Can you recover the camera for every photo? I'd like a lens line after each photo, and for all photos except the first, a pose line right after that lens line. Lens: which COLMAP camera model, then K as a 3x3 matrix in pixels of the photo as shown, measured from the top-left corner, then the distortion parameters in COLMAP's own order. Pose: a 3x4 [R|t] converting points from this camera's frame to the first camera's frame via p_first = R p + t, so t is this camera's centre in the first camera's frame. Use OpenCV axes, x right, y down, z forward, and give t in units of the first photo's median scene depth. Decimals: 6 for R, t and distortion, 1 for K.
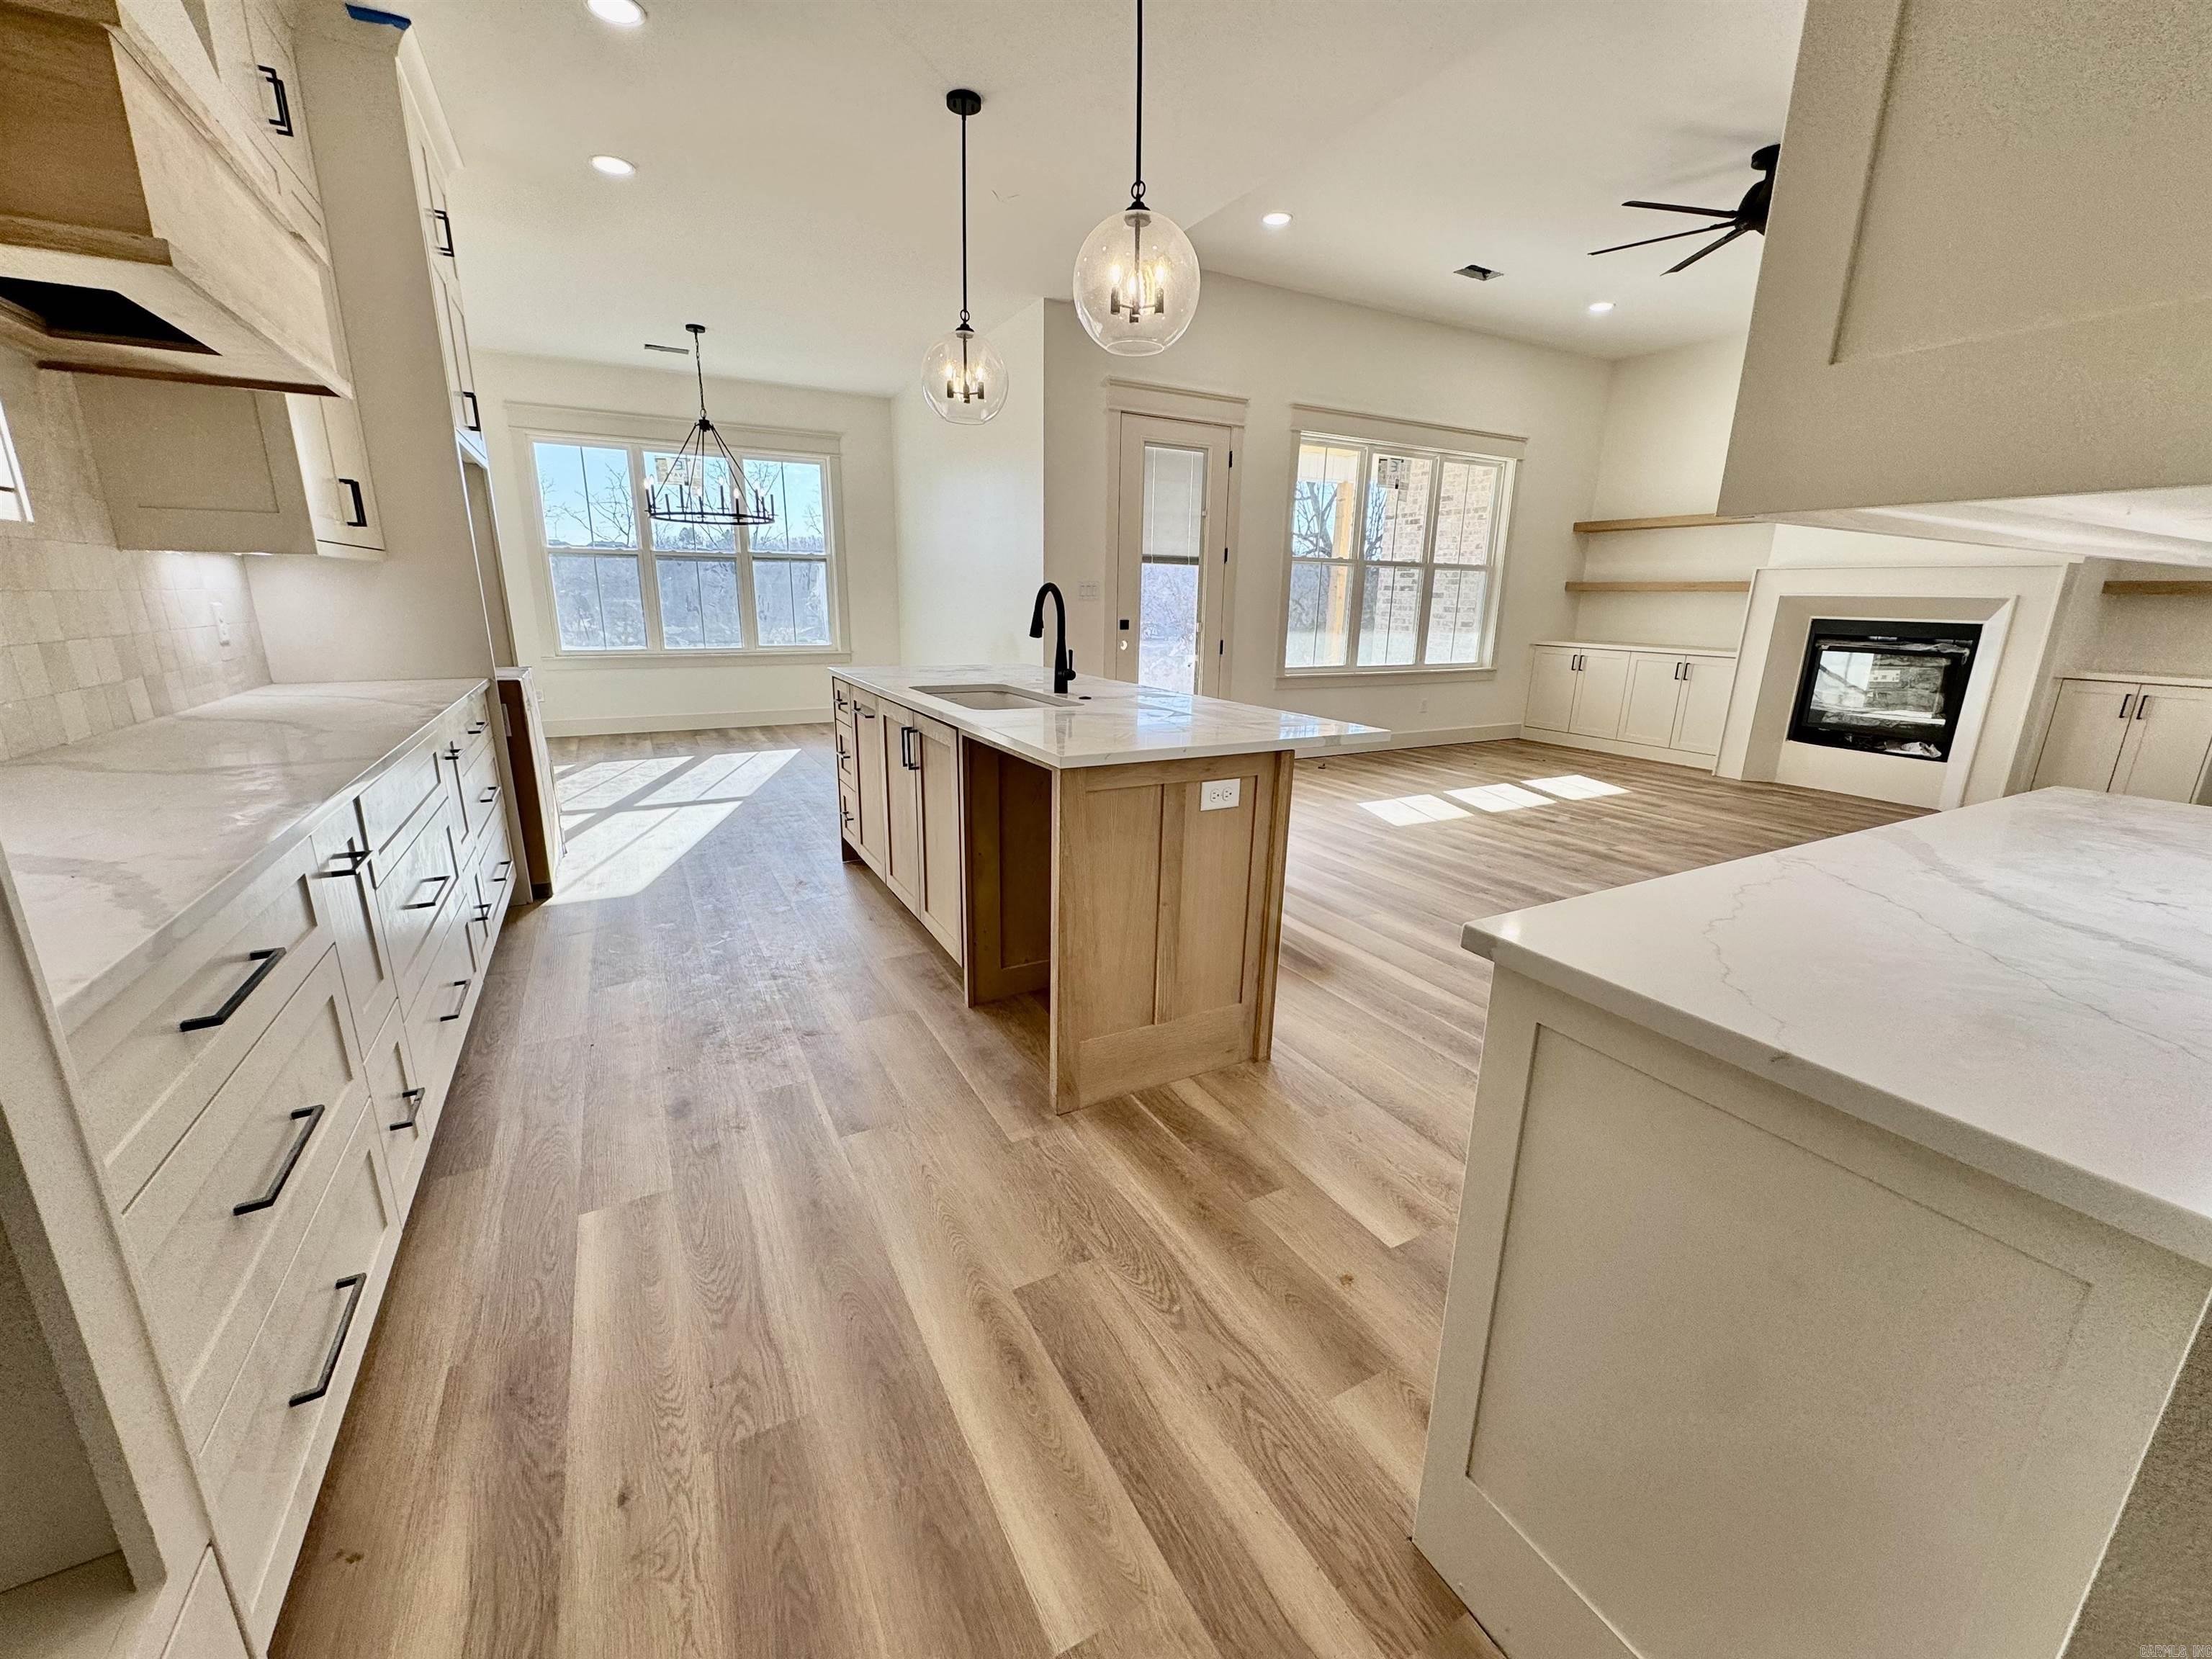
lens RADIAL K [[887.8, 0, 1105.4], [0, 887.8, 830.3], [0, 0, 1]] dist [-0.007424, 0.000328]
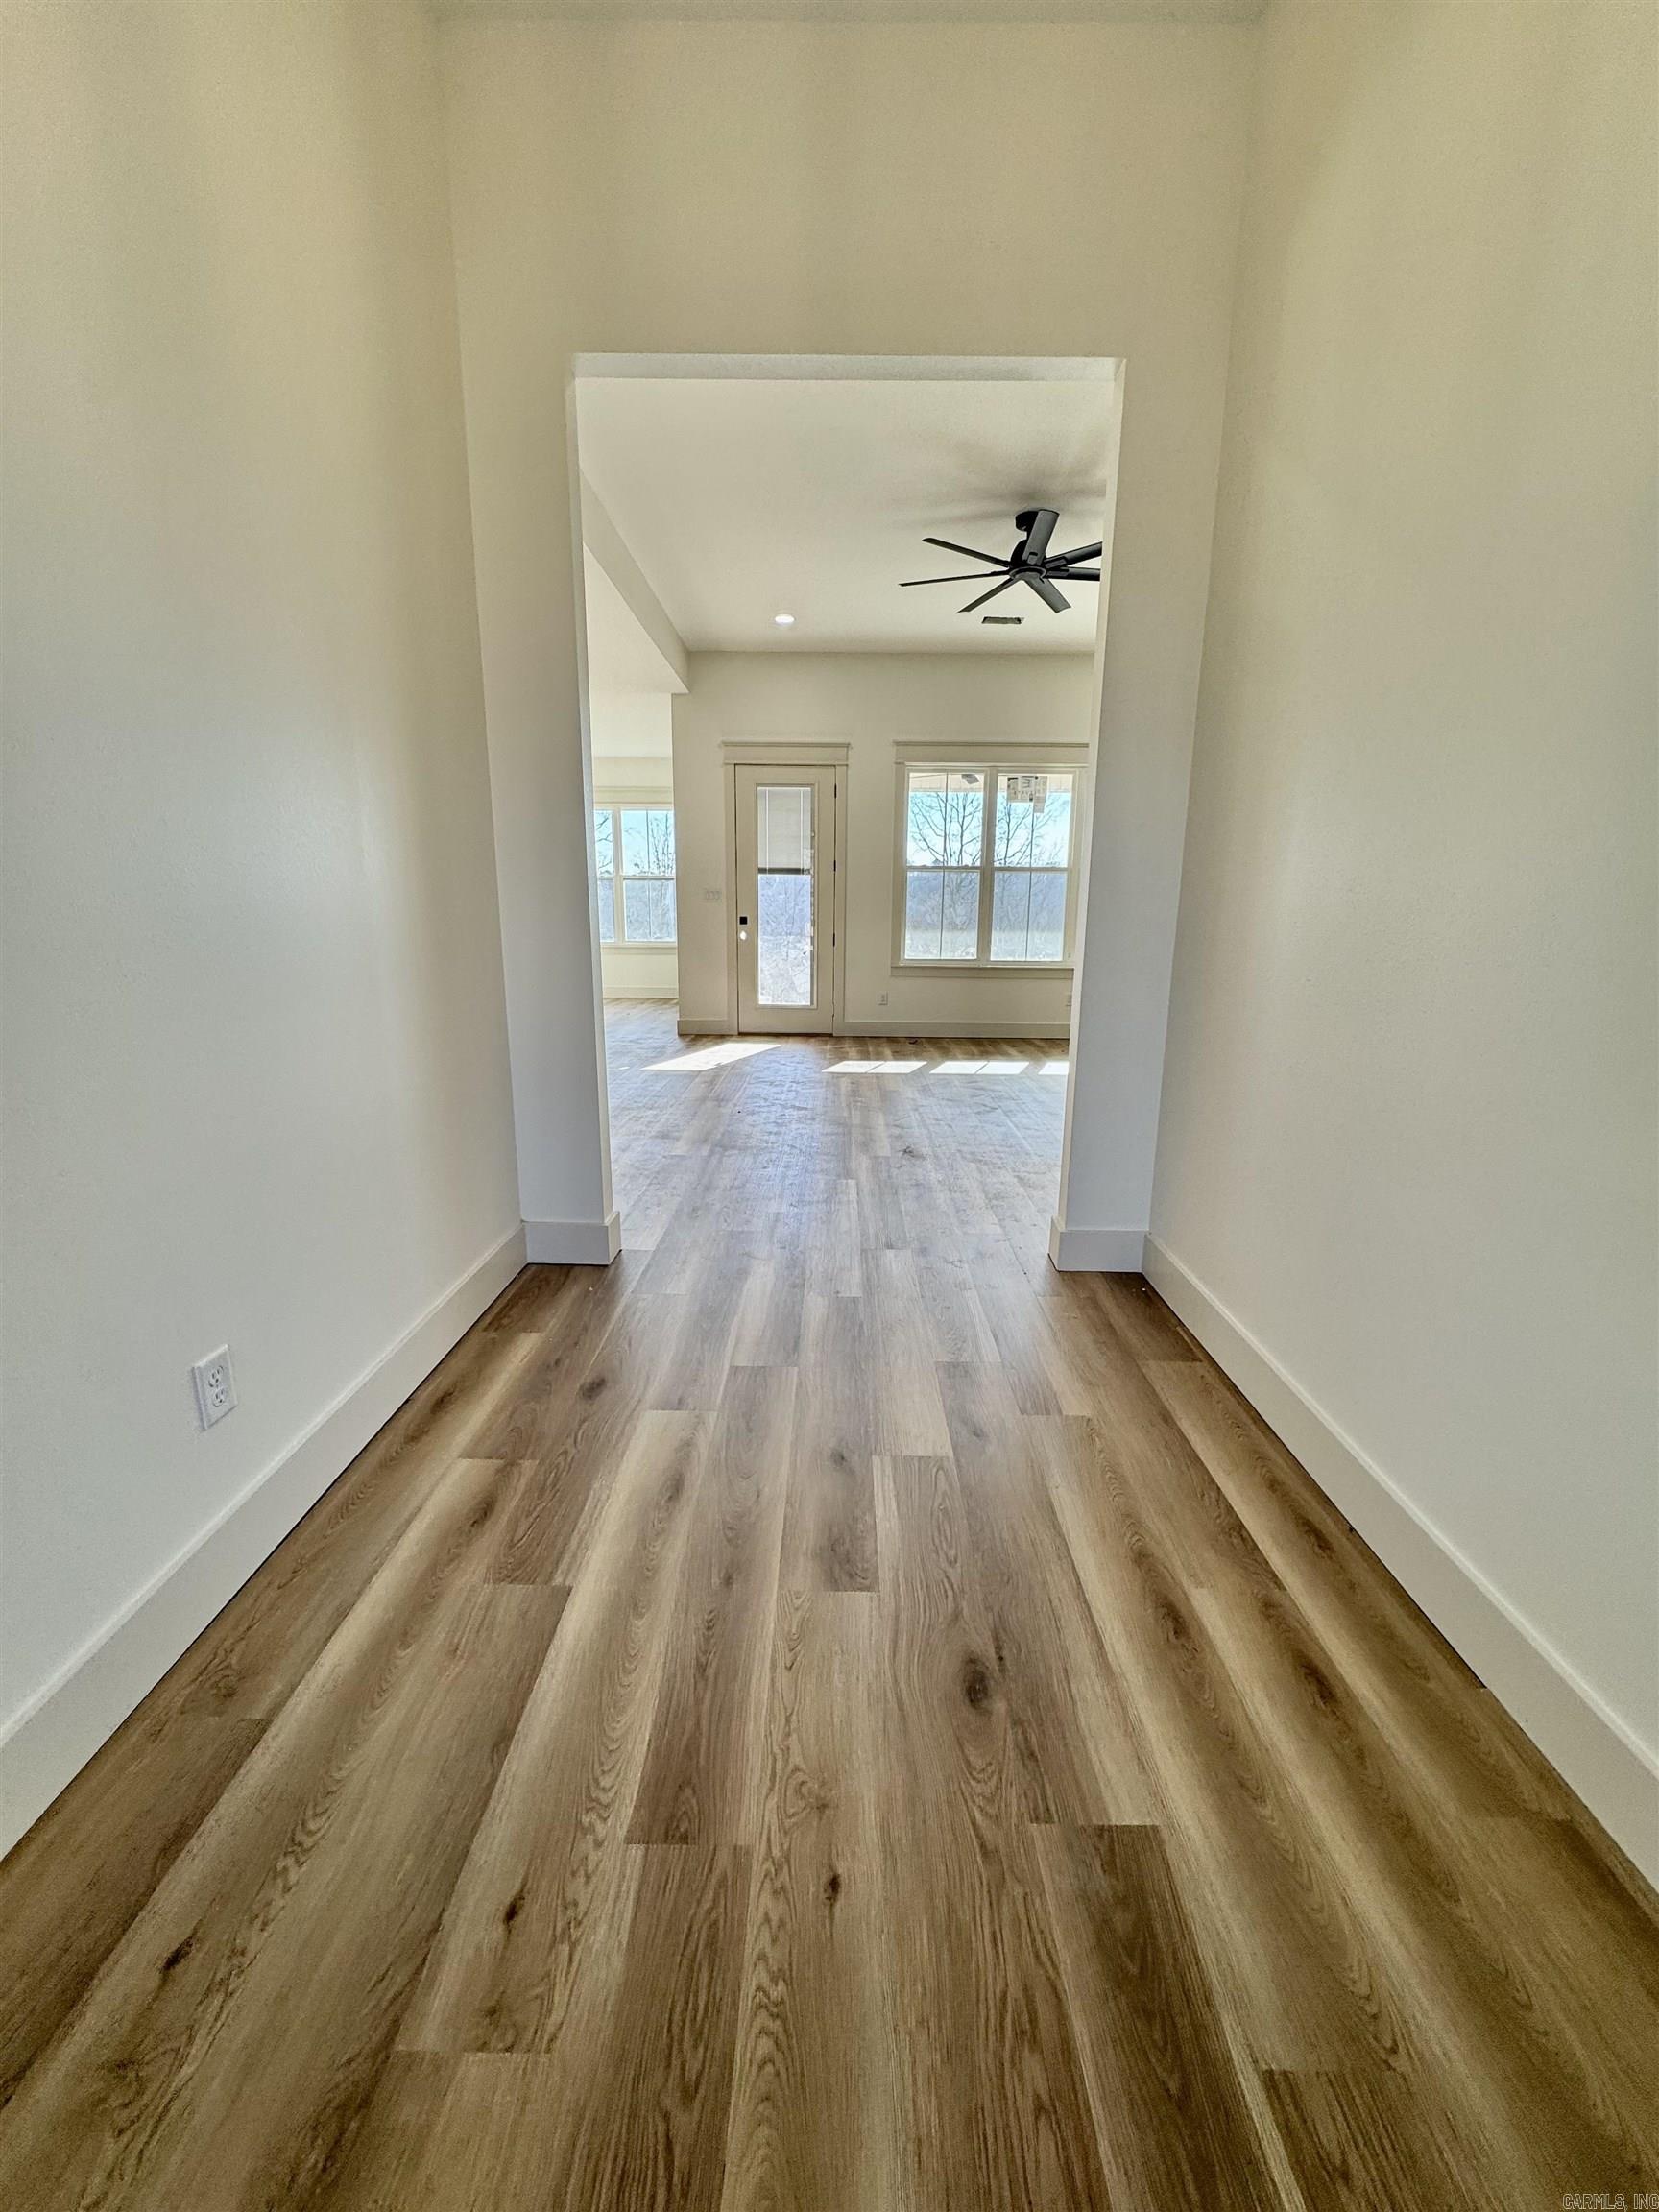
lens RADIAL K [[887.8, 0, 832.2], [0, 887.8, 1109.6], [0, 0, 1]] dist [-0.007424, 0.000328]
pose [[0.871249, 0.100535, -0.480435, 0.795164], [-0.123375, 0.992230, -0.016103, 0.053379], [0.475083, 0.073303, 0.876883, -0.077996]]
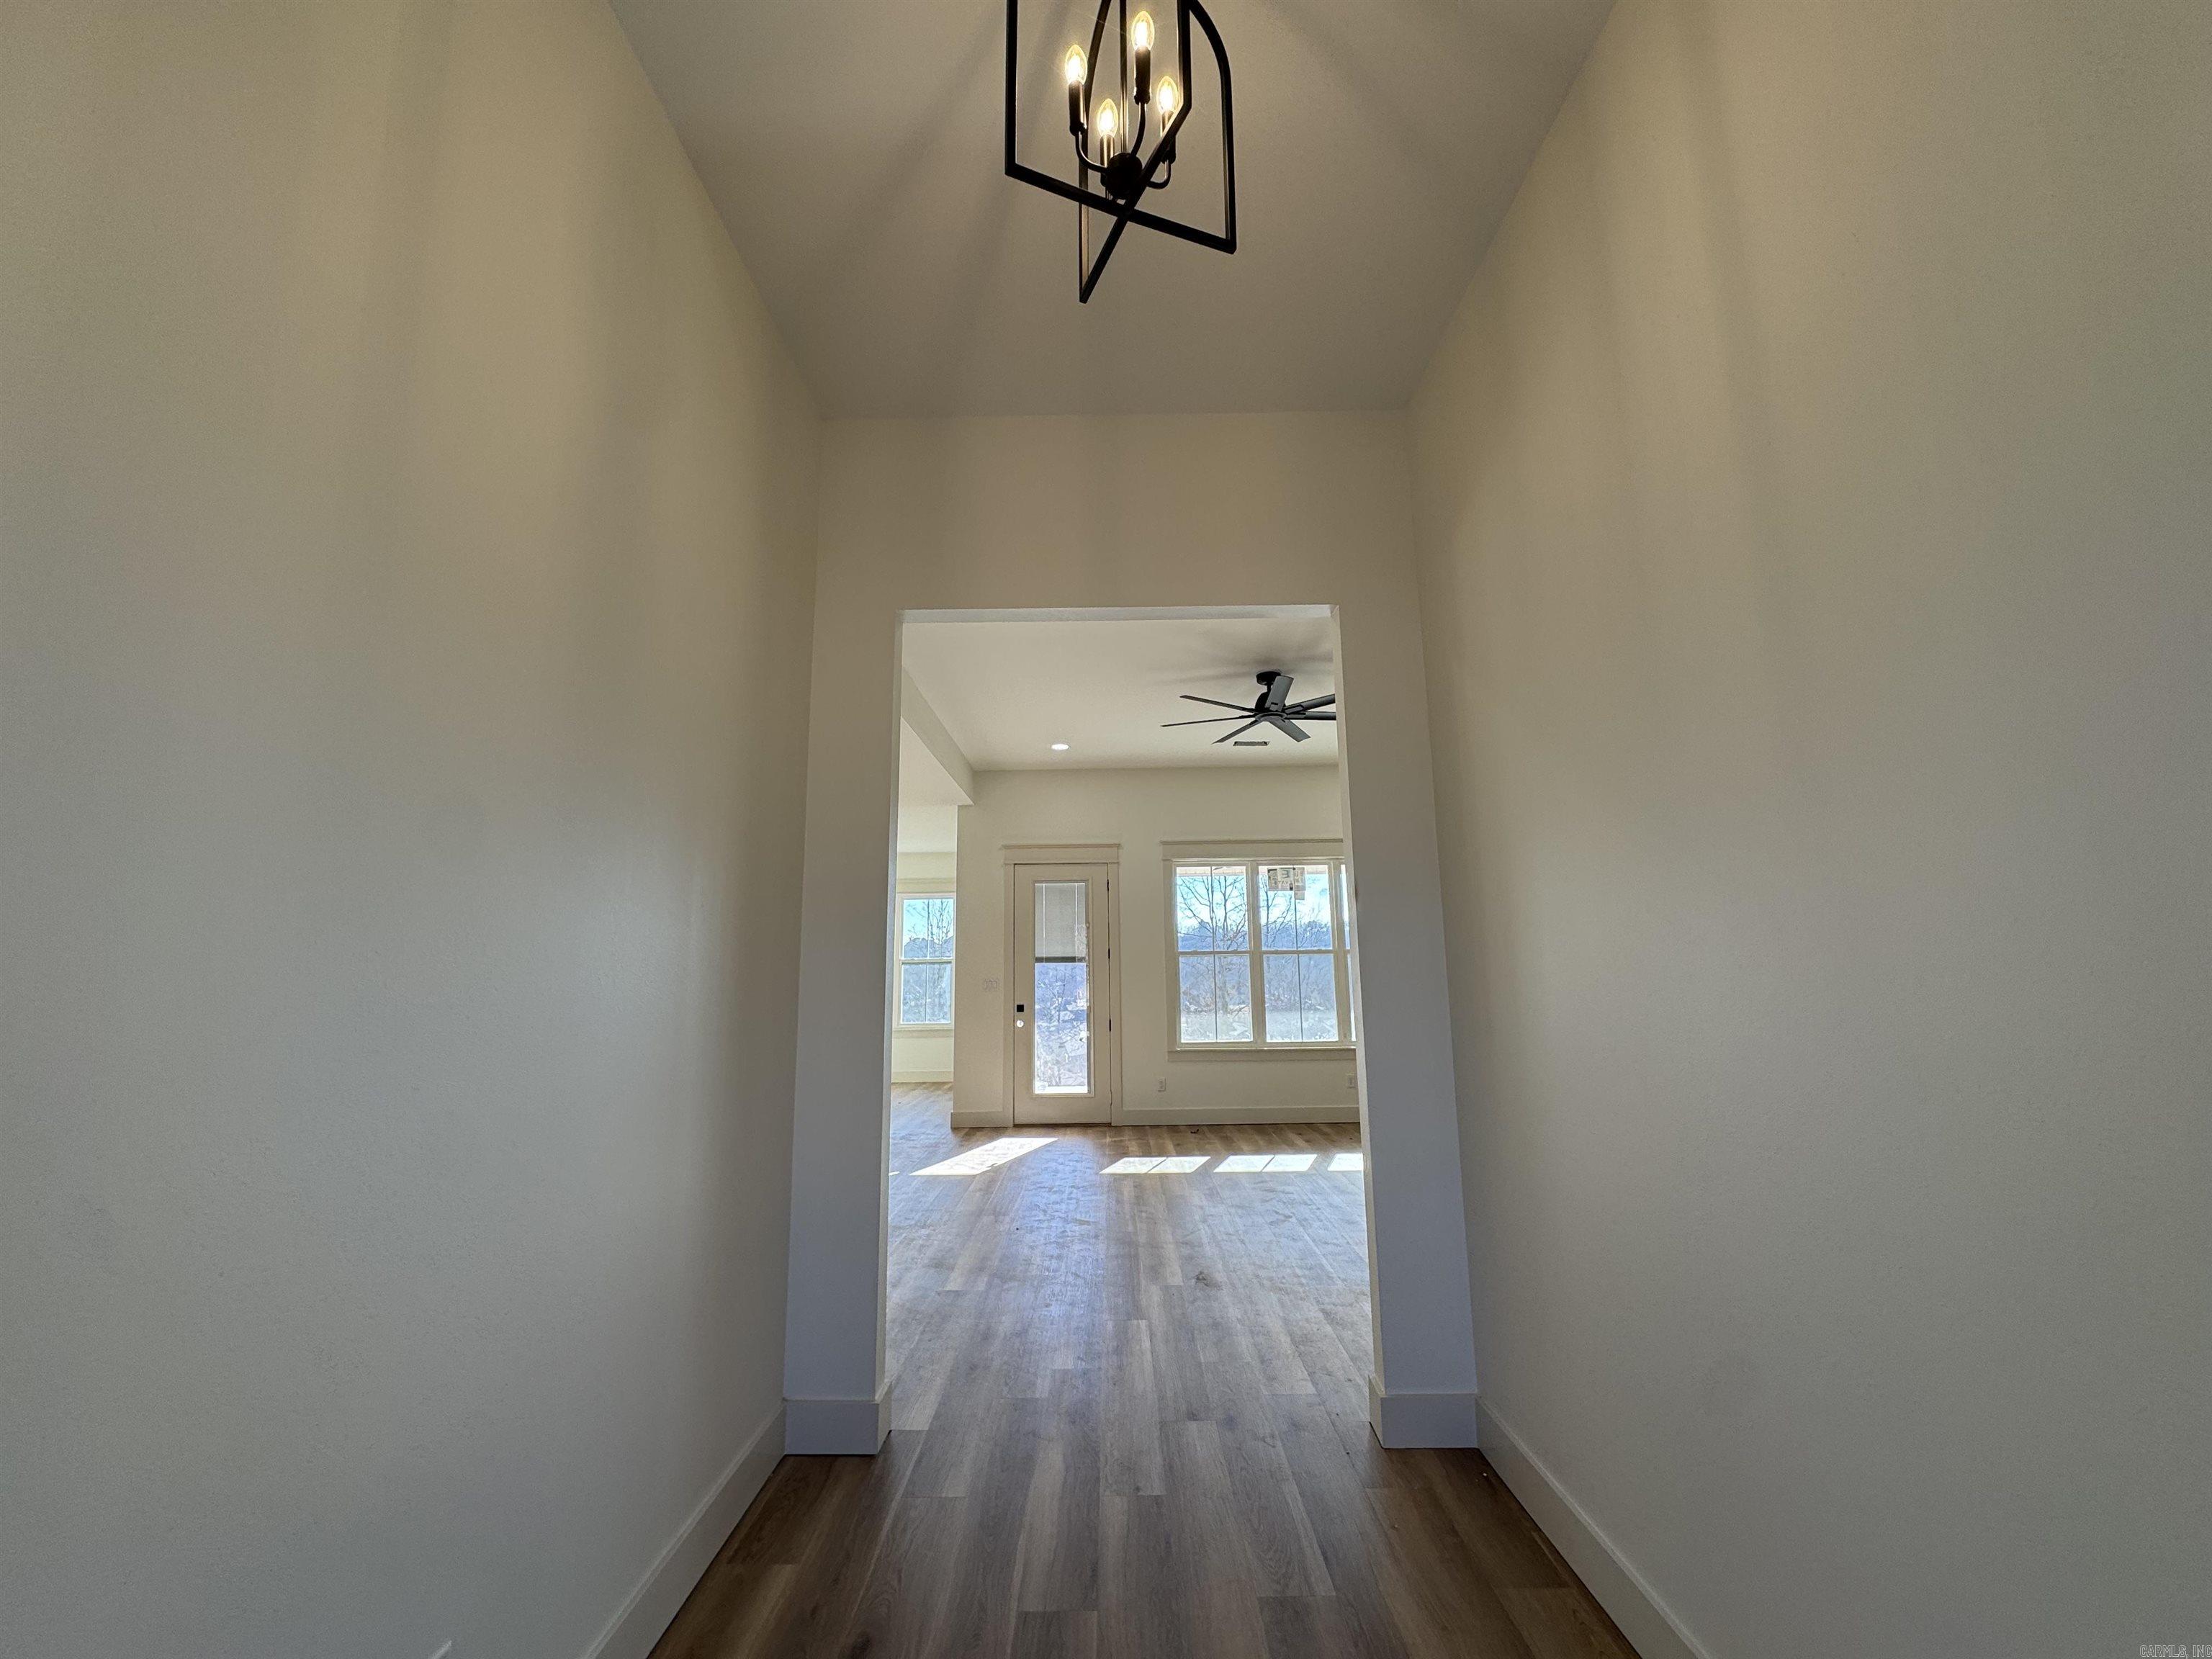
lens RADIAL K [[887.8, 0, 1104.0], [0, 887.8, 823.8], [0, 0, 1]] dist [-0.007424, 0.000328]
pose [[0.872148, -0.106500, -0.477510, 0.796727], [-0.099987, 0.916619, -0.387056, 0.019557], [0.478916, 0.385315, 0.788778, -0.106709]]
